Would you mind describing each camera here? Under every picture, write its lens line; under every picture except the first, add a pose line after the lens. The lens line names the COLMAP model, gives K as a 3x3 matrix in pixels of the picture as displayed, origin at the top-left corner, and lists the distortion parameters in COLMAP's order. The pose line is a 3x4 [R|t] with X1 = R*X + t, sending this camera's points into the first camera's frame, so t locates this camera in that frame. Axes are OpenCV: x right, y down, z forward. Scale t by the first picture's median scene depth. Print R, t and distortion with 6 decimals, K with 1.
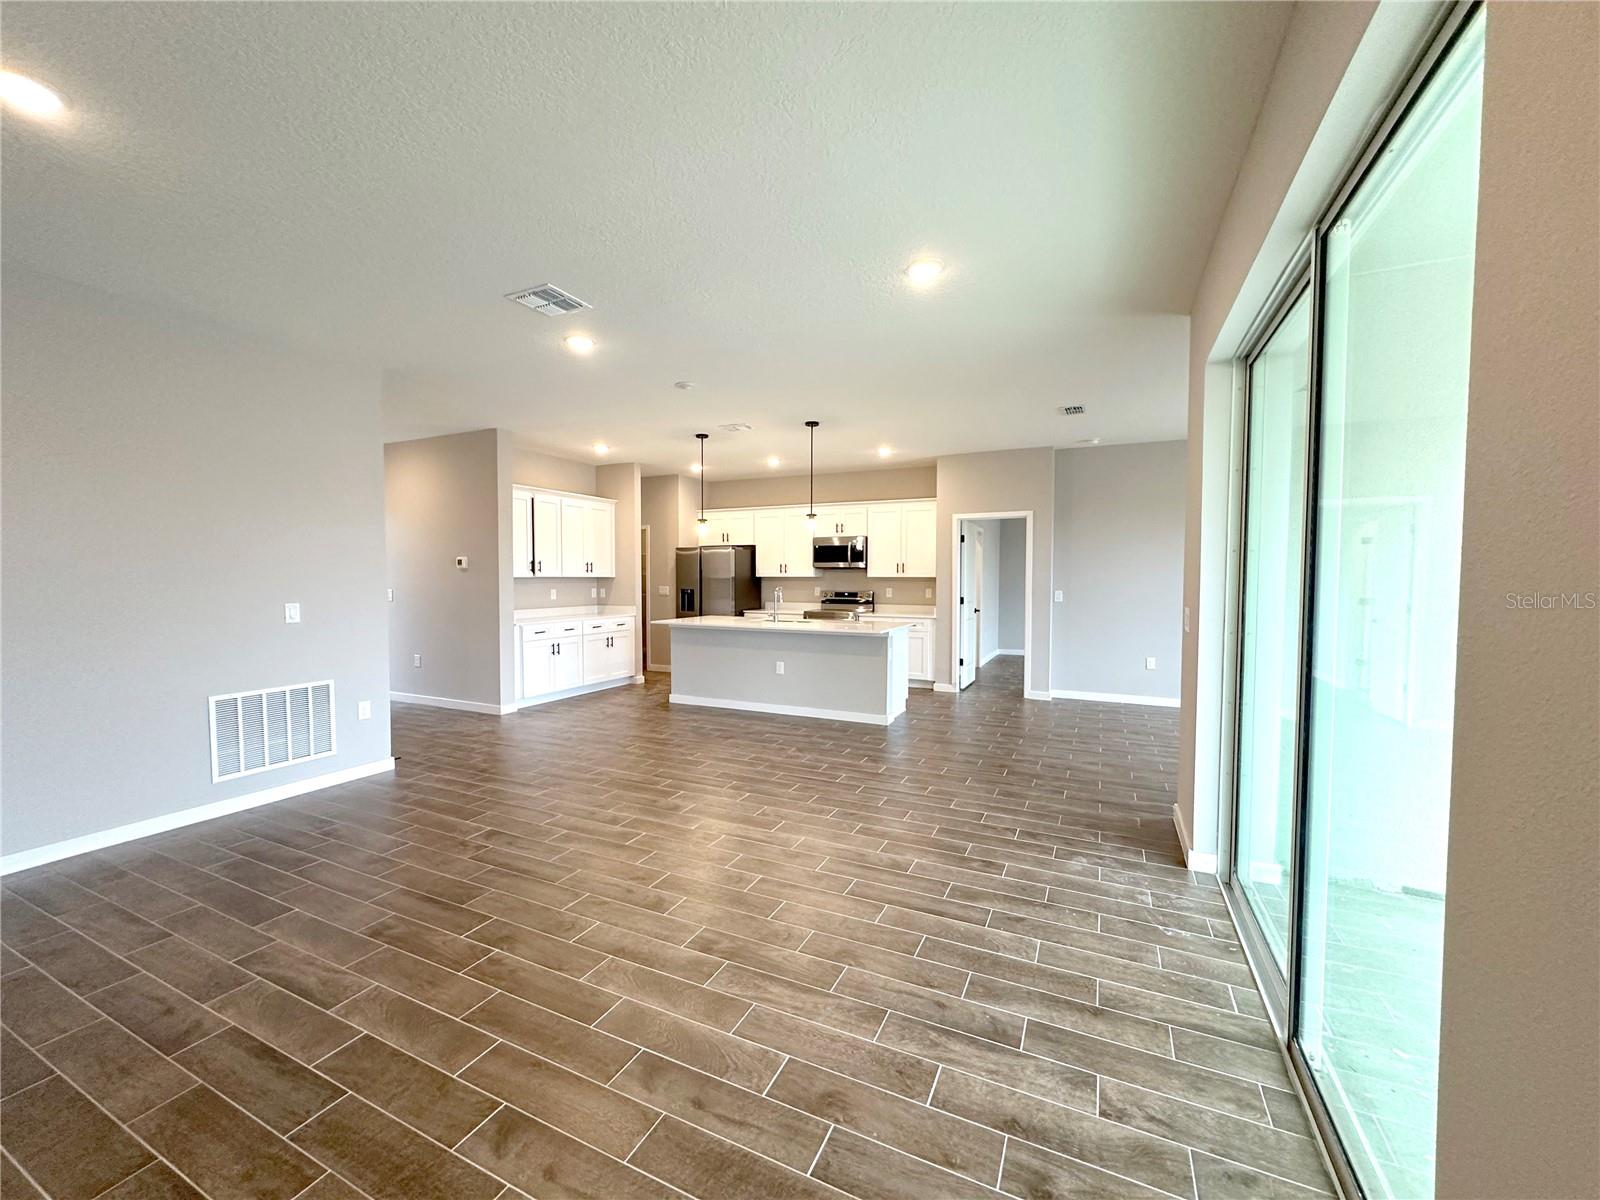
lens RADIAL K [[637.1, 0, 800.0], [0, 637.1, 600.0], [0, 0, 1]] dist [-0.000692, 0.000083]
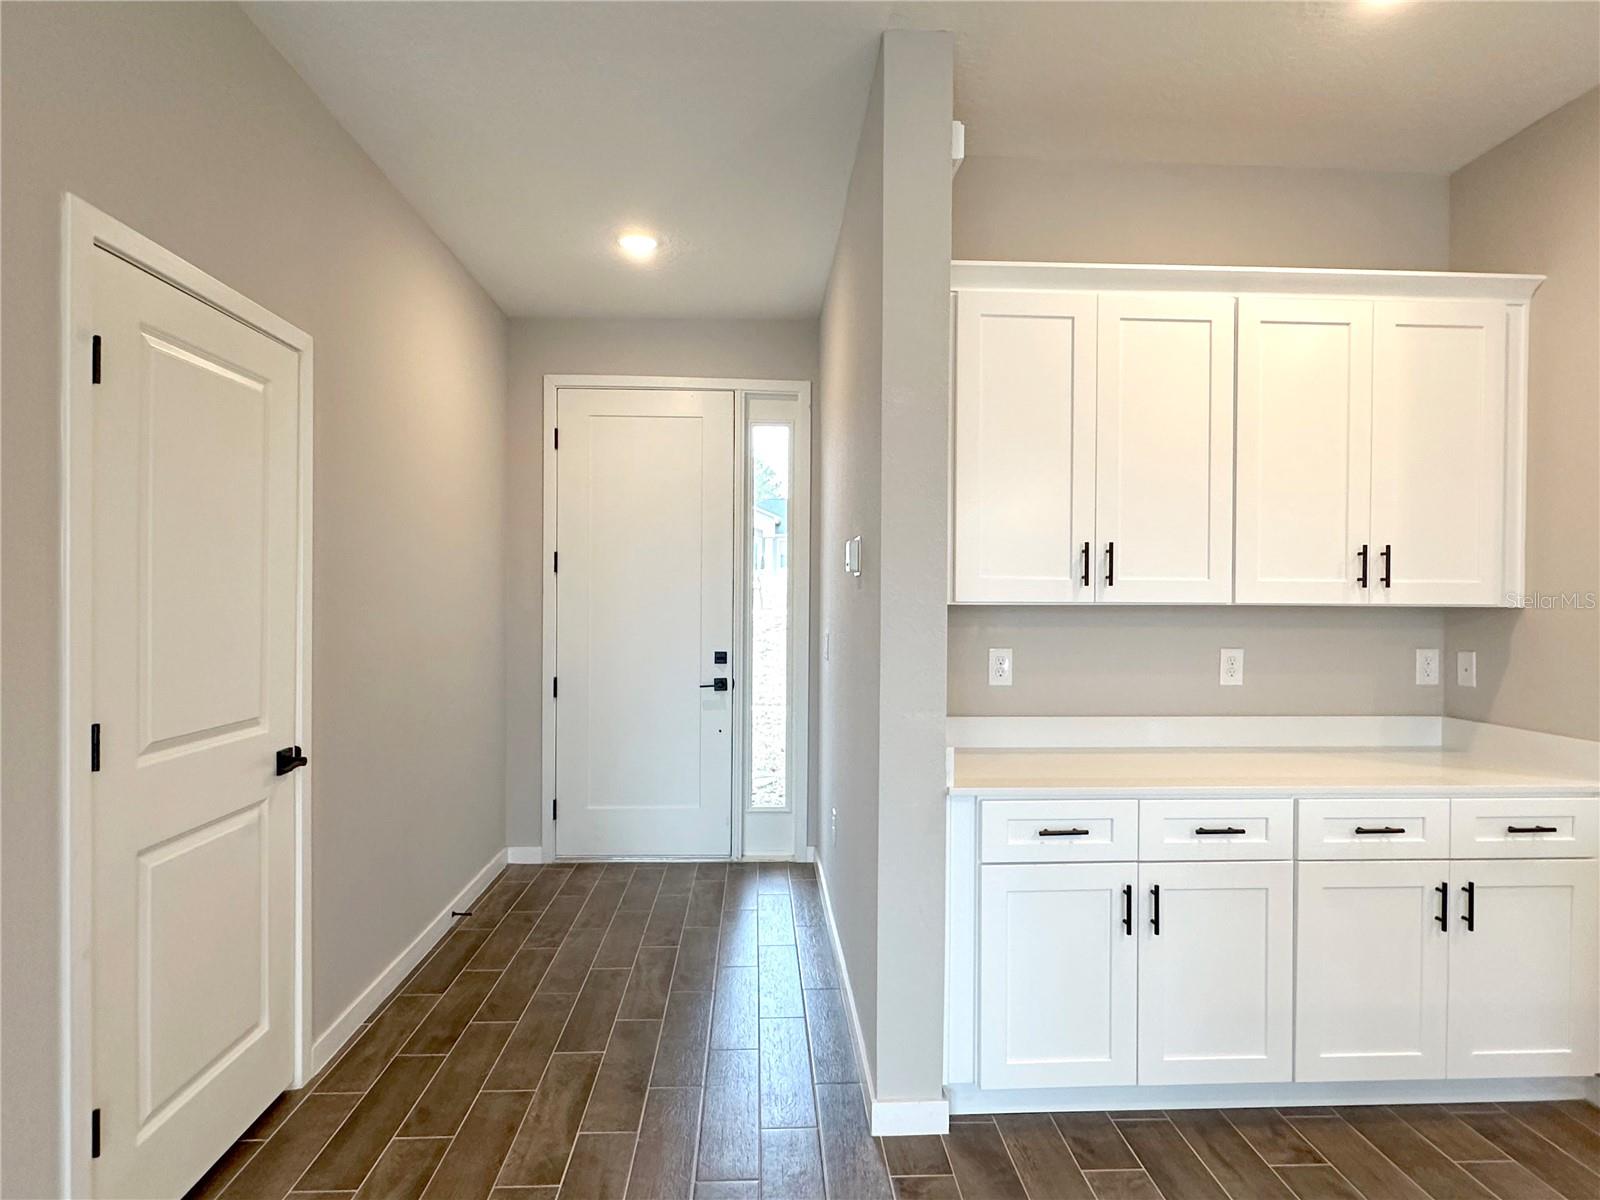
lens RADIAL K [[877.6, 0, 794.8], [0, 877.6, 606.7], [0, 0, 1]] dist [0.000029, 0.000197]
pose [[0.472431, 0.009151, -0.881320, -0.136062], [-0.037736, 0.999239, -0.009854, -0.023461], [0.880559, 0.037913, 0.472417, 0.627609]]
